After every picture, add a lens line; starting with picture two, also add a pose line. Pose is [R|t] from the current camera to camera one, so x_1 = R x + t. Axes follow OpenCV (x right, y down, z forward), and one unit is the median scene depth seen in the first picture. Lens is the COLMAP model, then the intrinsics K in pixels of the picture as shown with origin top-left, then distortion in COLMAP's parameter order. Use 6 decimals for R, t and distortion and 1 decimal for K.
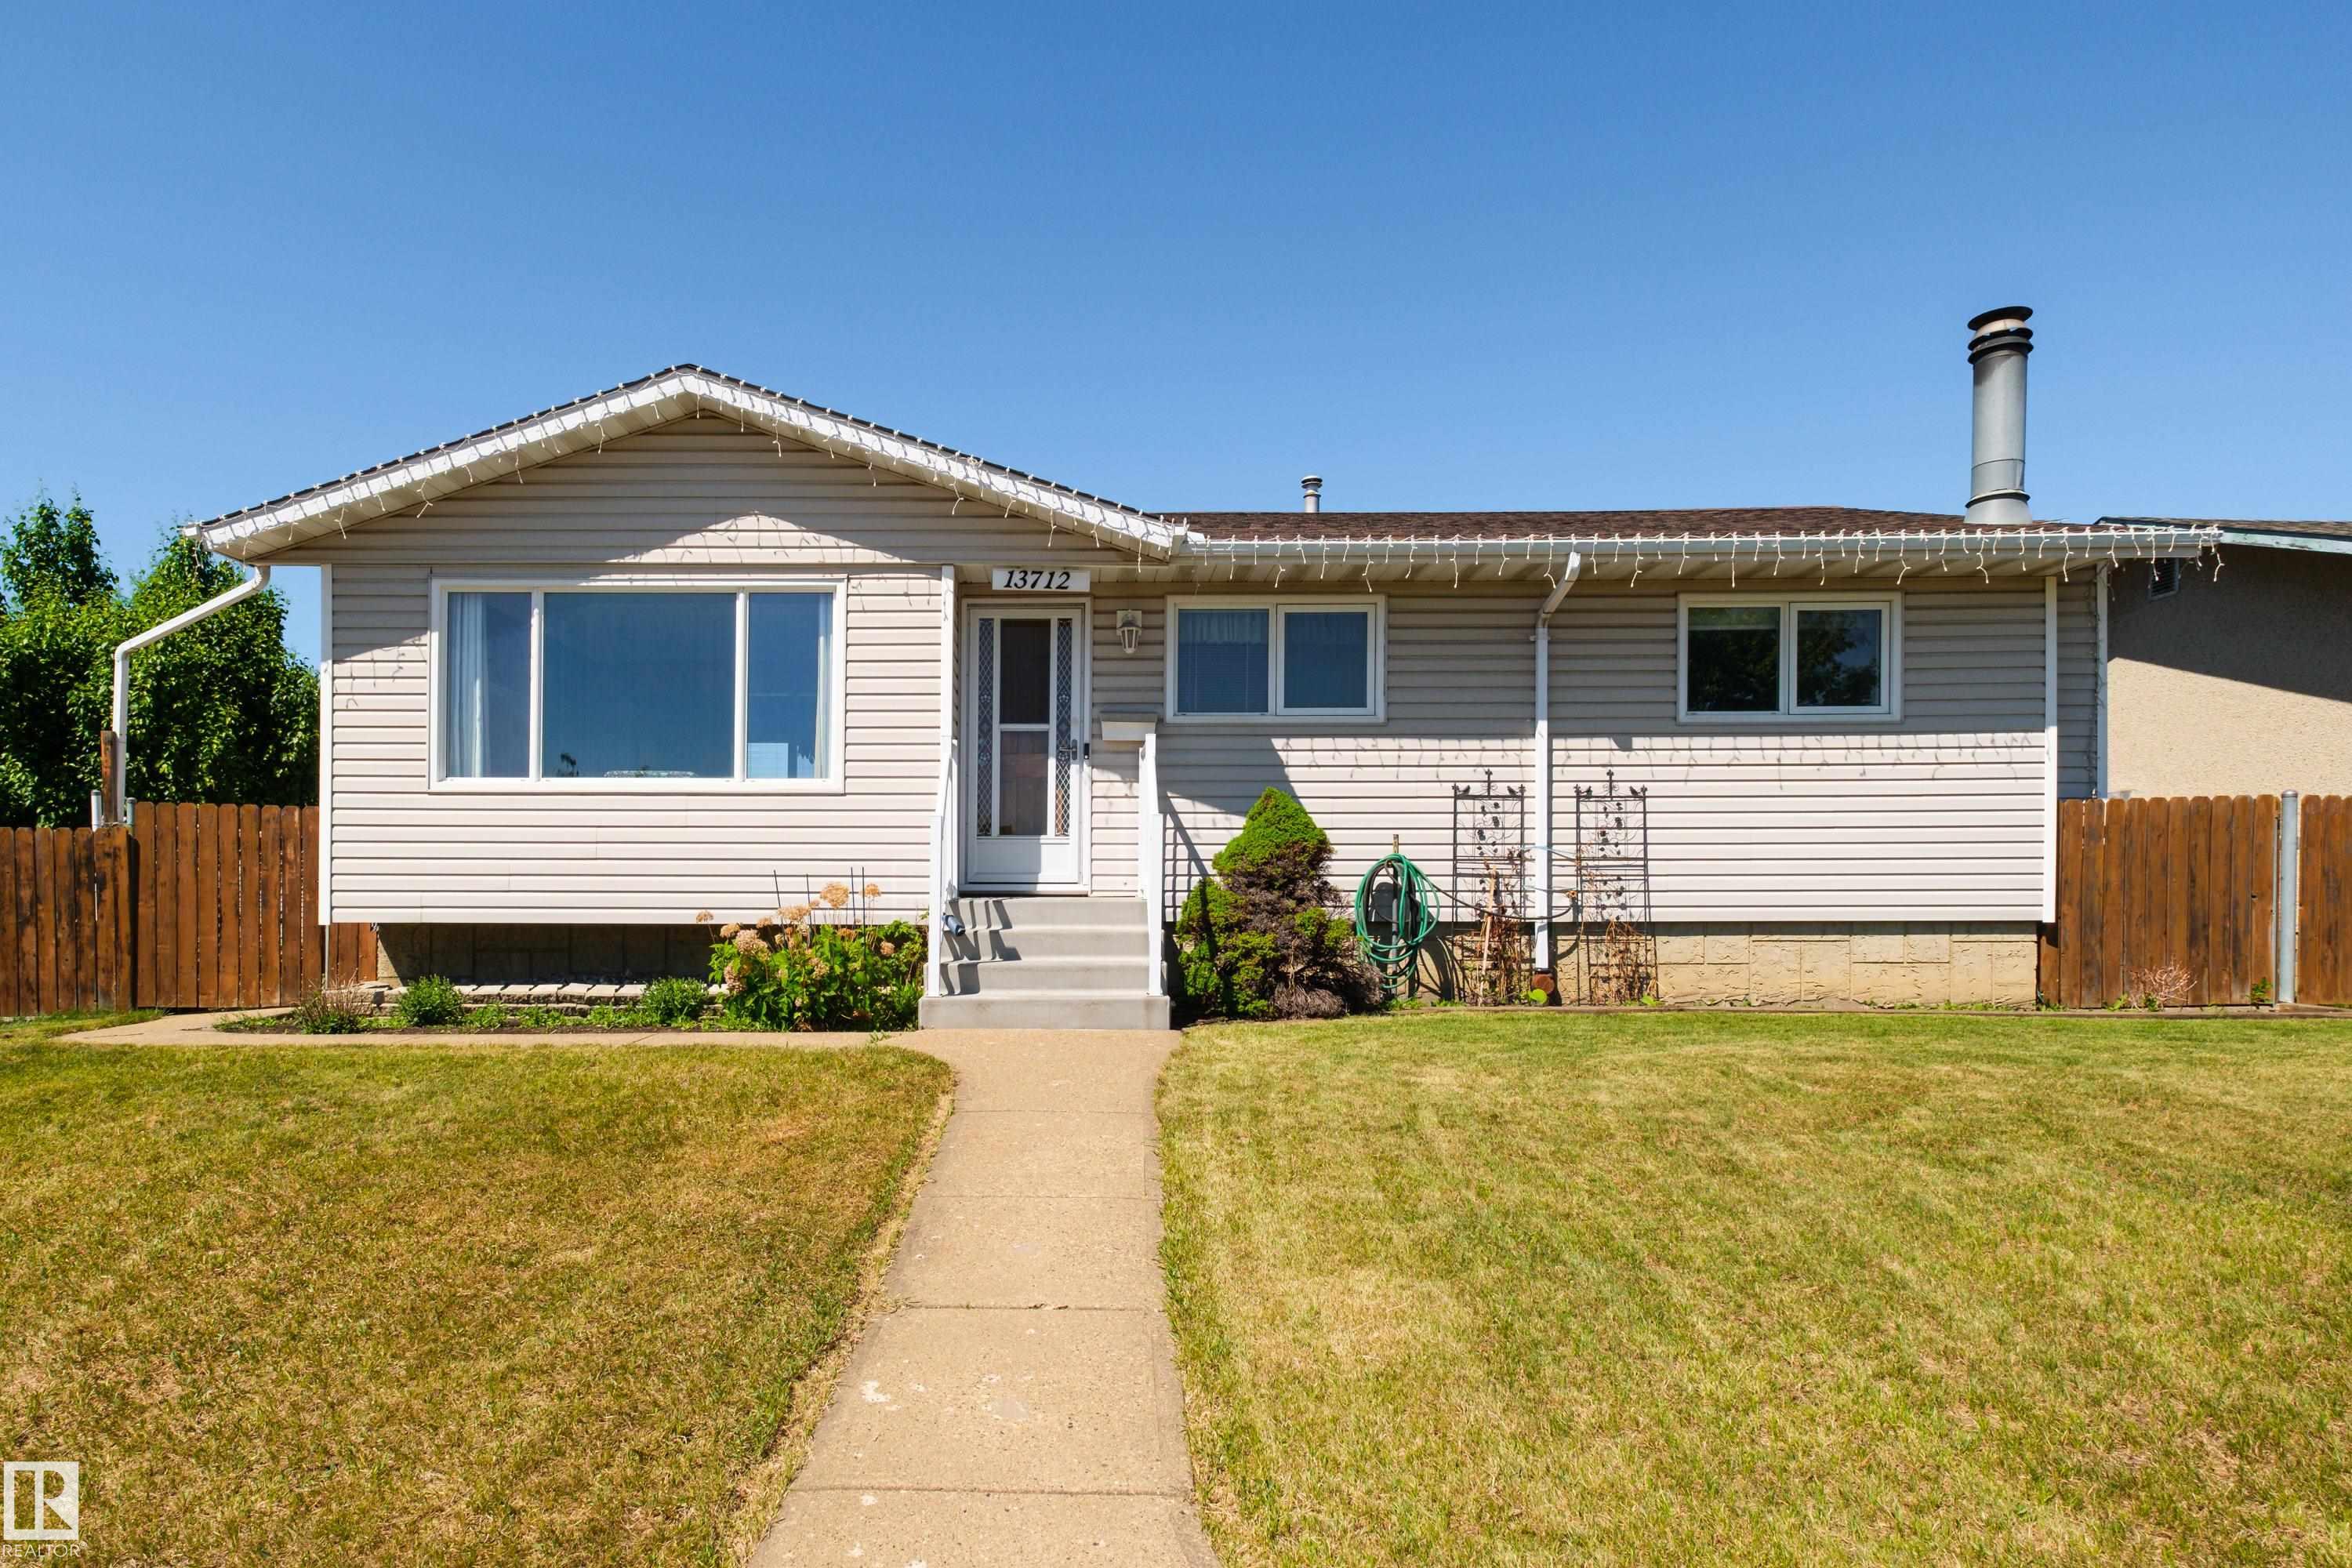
lens RADIAL K [[1386.0, 0, 898.1], [0, 1386.0, 914.1], [0, 0, 1]] dist [-0.004985, -0.002178]
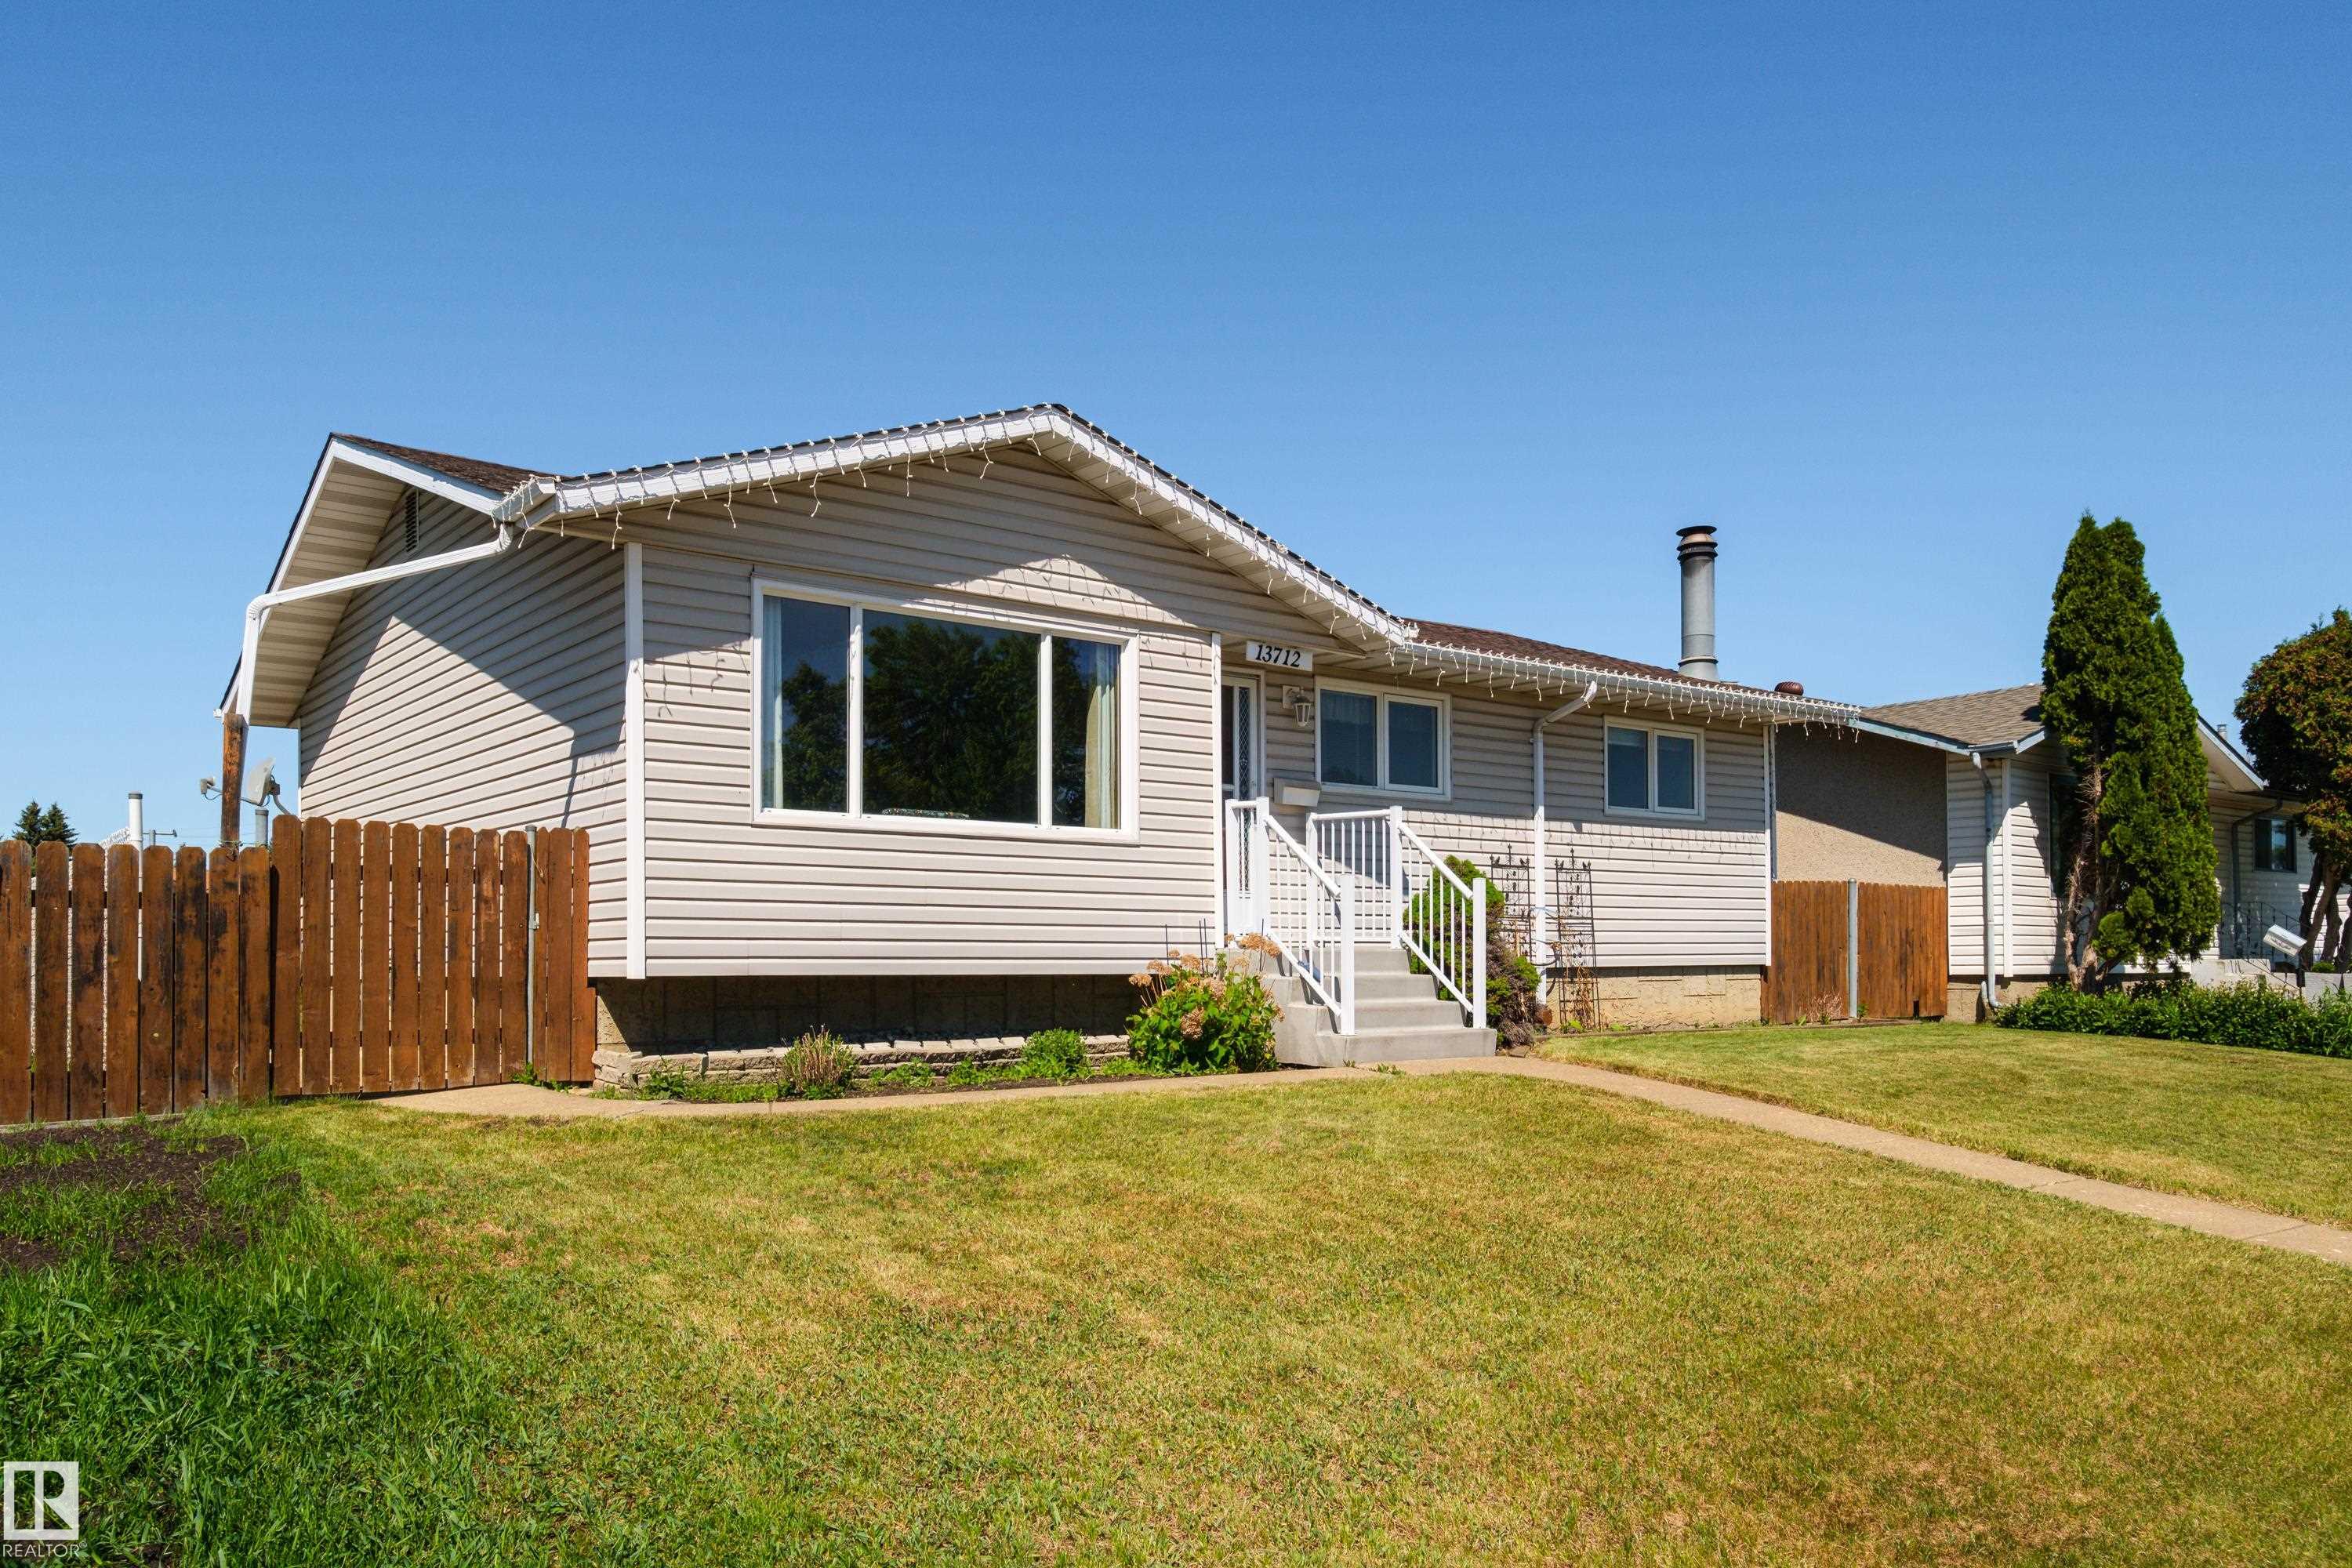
lens RADIAL K [[1713.6, 0, 1019.2], [0, 1713.6, 924.4], [0, 0, 1]] dist [-0.030526, 0.001443]
pose [[0.796517, 0.009517, 0.604541, -0.845149], [0.004693, 0.999749, -0.021921, -0.001677], [-0.604598, 0.020298, 0.796272, 0.055338]]
